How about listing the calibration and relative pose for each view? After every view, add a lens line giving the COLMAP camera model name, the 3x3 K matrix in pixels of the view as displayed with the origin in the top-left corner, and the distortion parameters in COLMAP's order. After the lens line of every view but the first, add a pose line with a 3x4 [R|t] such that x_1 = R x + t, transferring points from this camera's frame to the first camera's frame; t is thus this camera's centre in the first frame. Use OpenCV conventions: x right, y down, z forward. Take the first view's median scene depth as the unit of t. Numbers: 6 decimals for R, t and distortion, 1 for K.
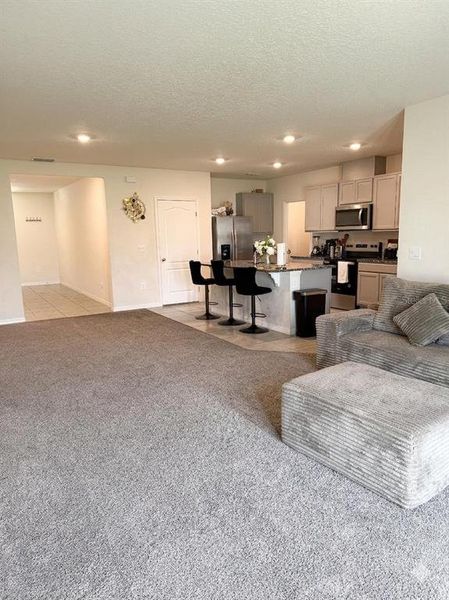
lens RADIAL K [[418.0, 0, 211.1], [0, 418.0, 312.7], [0, 0, 1]] dist [0.061284, -0.112140]
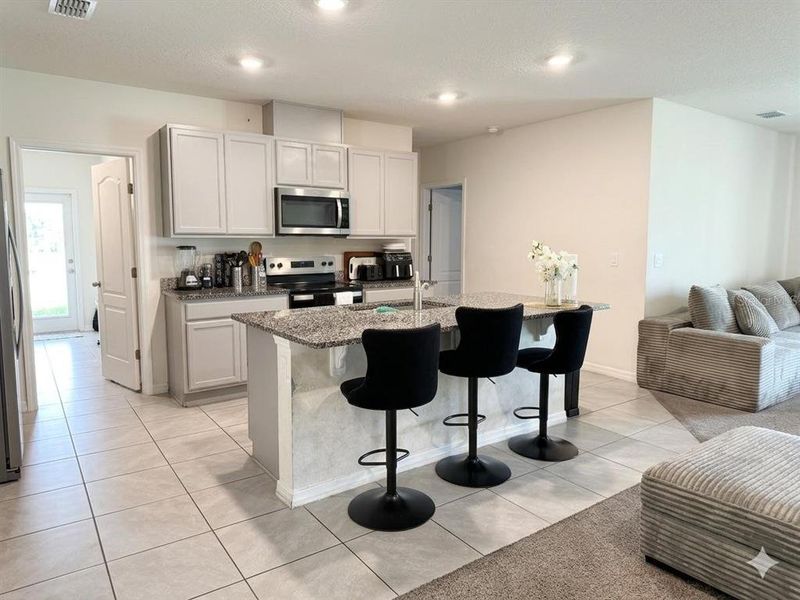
lens RADIAL K [[549.0, 0, 400.0], [0, 549.0, 300.0], [0, 0, 1]] dist [0.059849, -0.103891]
pose [[-0.075388, -0.090449, 0.993044, -0.382687], [0.186080, 0.977108, 0.103124, -0.167119], [-0.979638, 0.192560, -0.056831, 0.946069]]
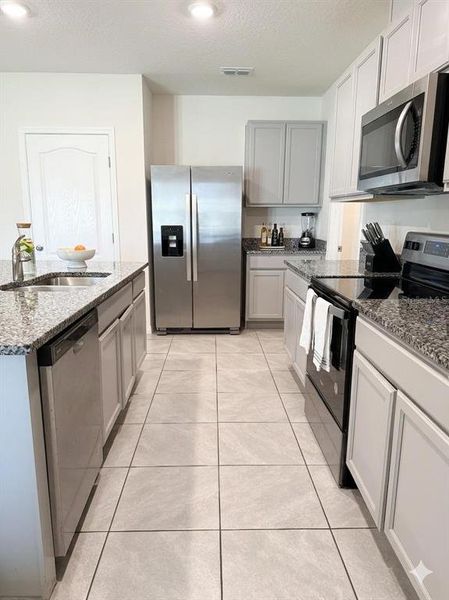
lens RADIAL K [[411.8, 0, 224.5], [0, 411.8, 300.0], [0, 0, 1]] dist [0.059849, -0.103891]
pose [[0.874193, 0.123260, -0.469674, 0.376969], [-0.113826, 0.992313, 0.048559, -0.124014], [0.472049, 0.011011, 0.881504, 0.703361]]
